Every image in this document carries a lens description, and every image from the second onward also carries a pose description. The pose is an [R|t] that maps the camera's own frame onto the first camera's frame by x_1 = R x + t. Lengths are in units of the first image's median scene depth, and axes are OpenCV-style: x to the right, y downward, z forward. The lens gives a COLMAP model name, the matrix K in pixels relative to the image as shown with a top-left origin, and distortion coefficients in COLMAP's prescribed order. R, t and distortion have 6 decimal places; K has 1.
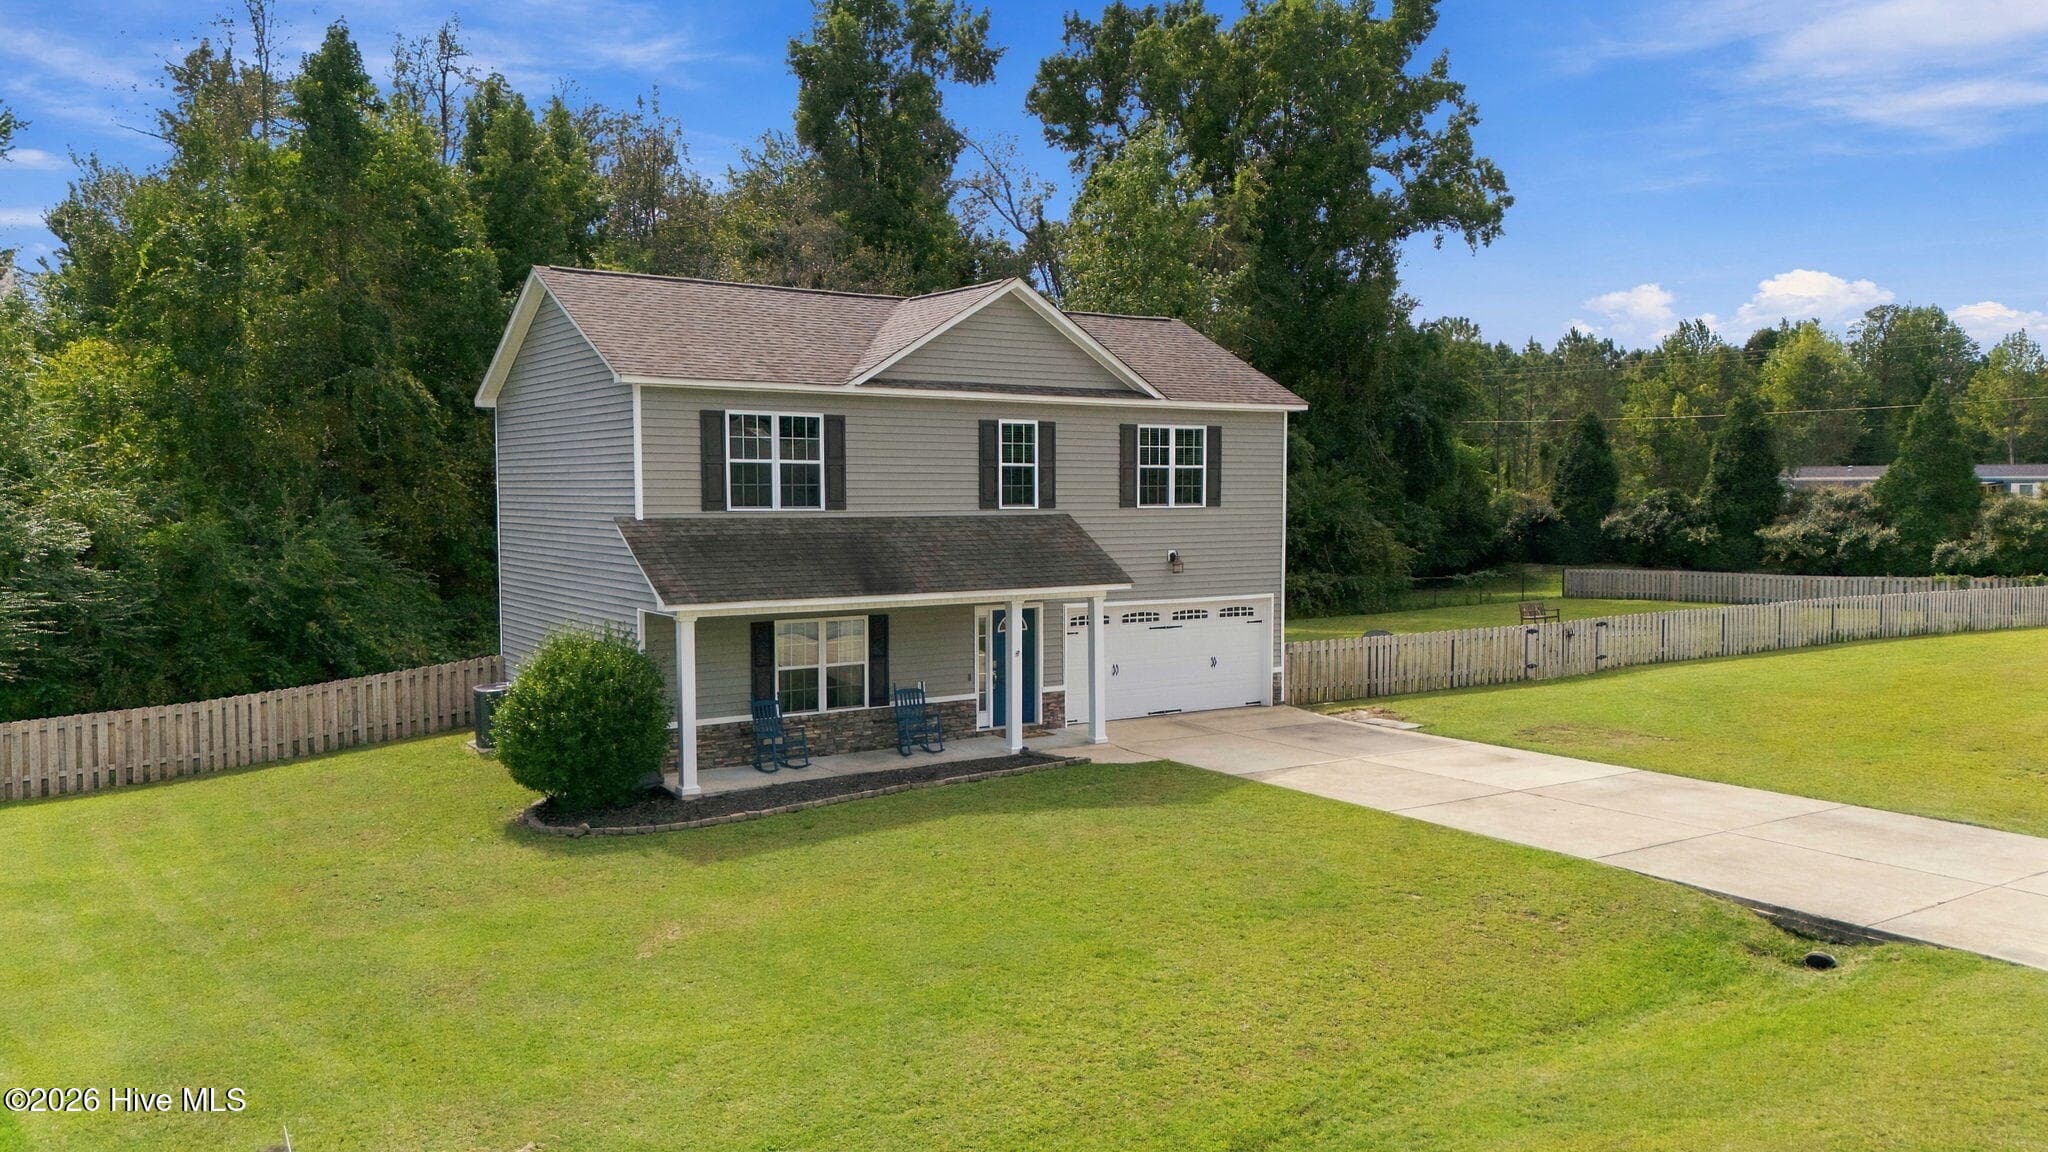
lens RADIAL K [[1488.7, 0, 1024.0], [0, 1488.7, 576.0], [0, 0, 1]] dist [0.109816, -0.125034]
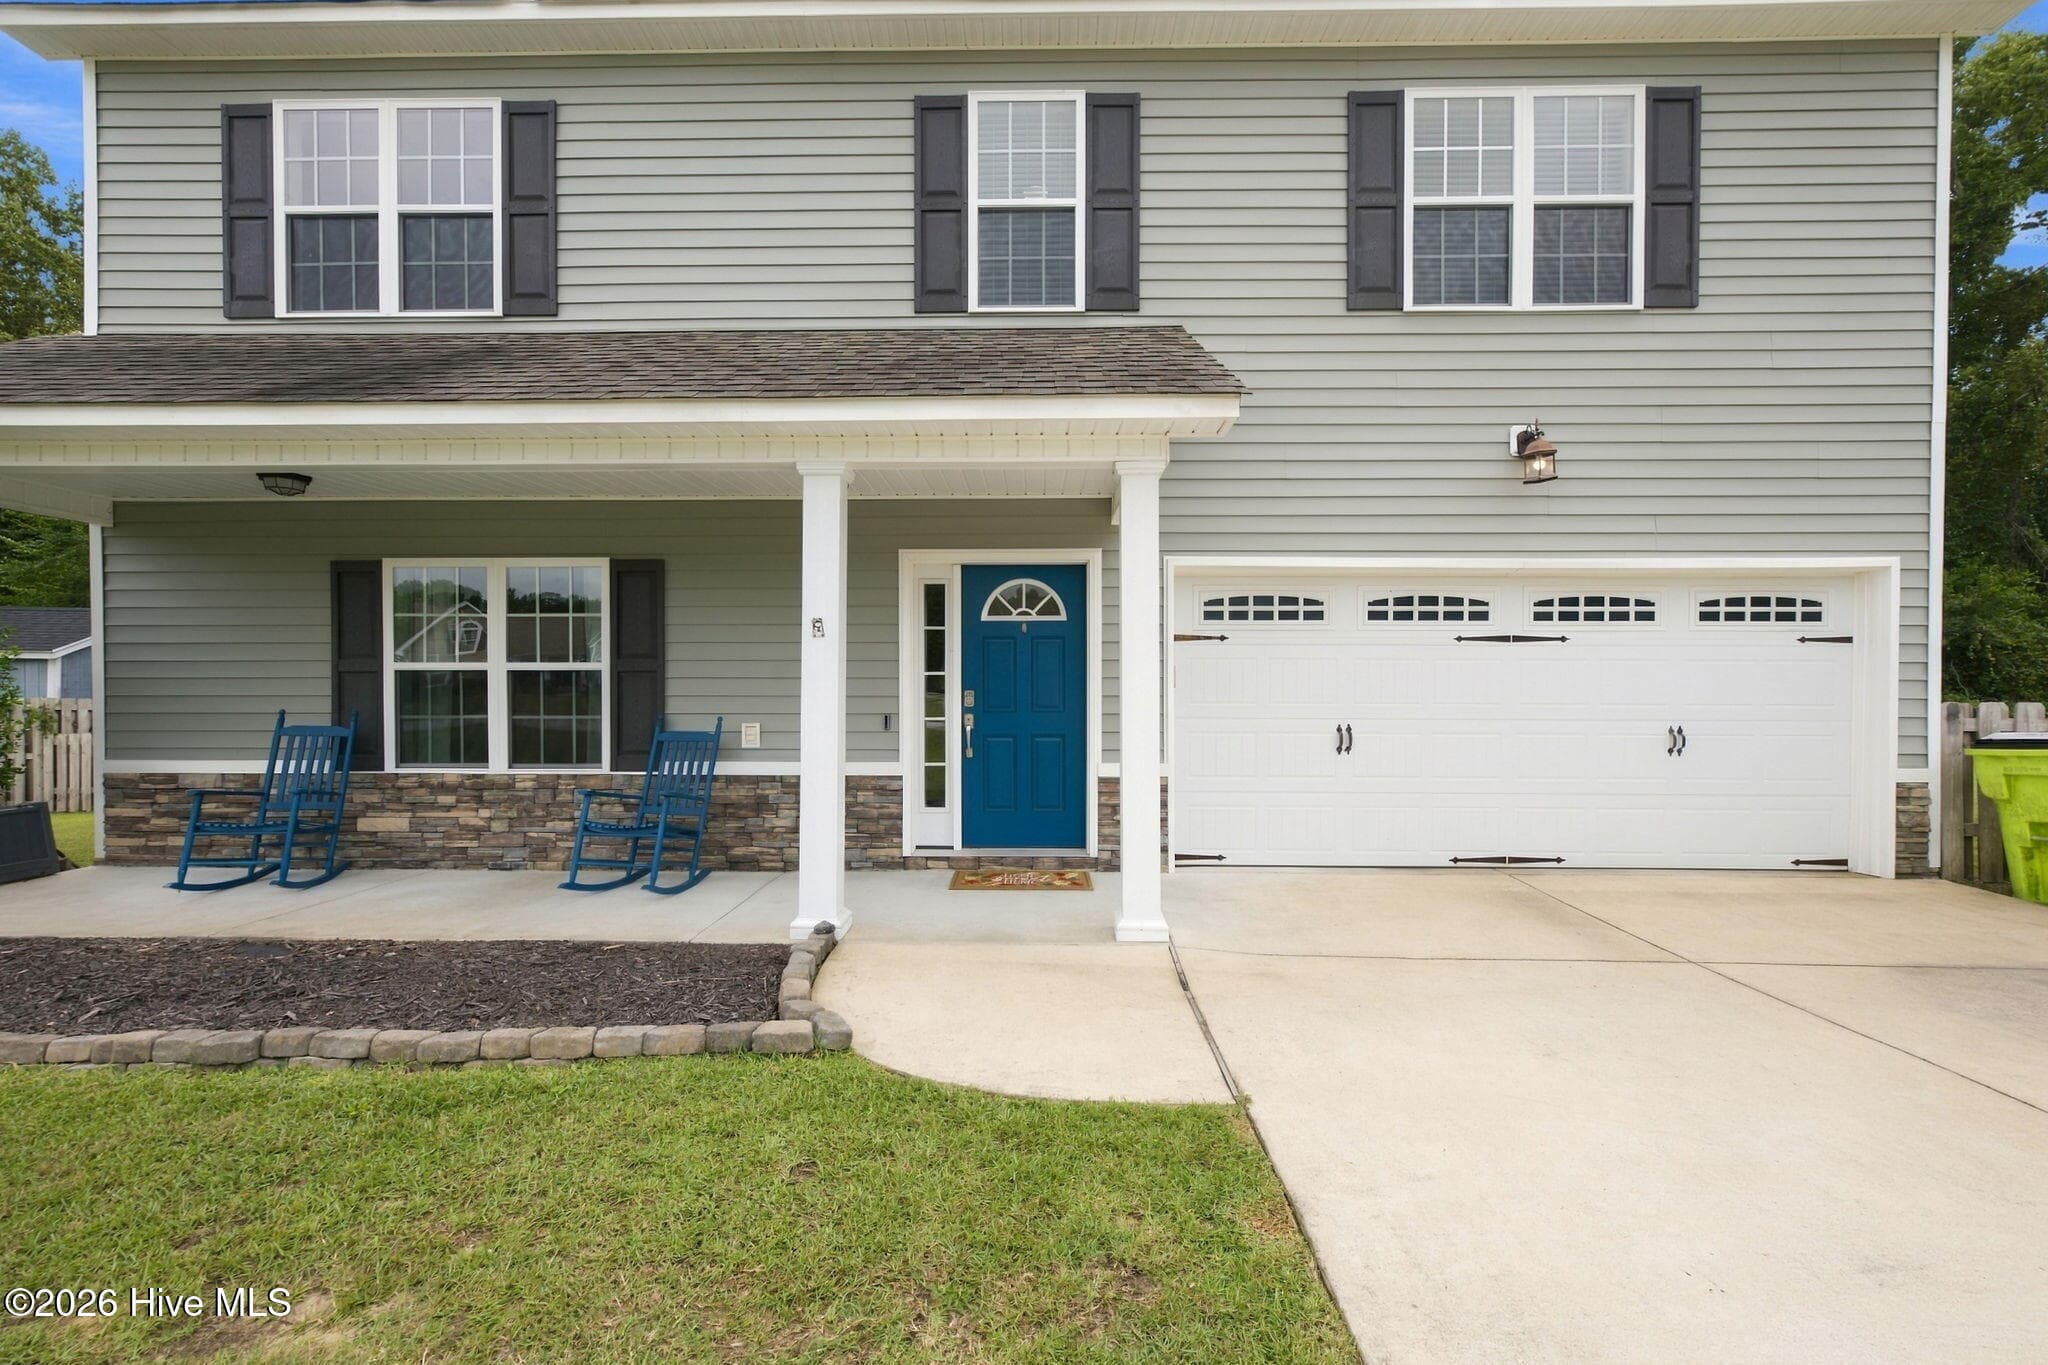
lens RADIAL K [[840.3, 0, 1022.1], [0, 840.3, 697.7], [0, 0, 1]] dist [-0.000402, -0.000099]
pose [[0.817715, 0.005764, -0.575595, 0.127175], [-0.035392, 0.998561, -0.040281, 0.068379], [0.574535, 0.053310, 0.816742, 0.817684]]
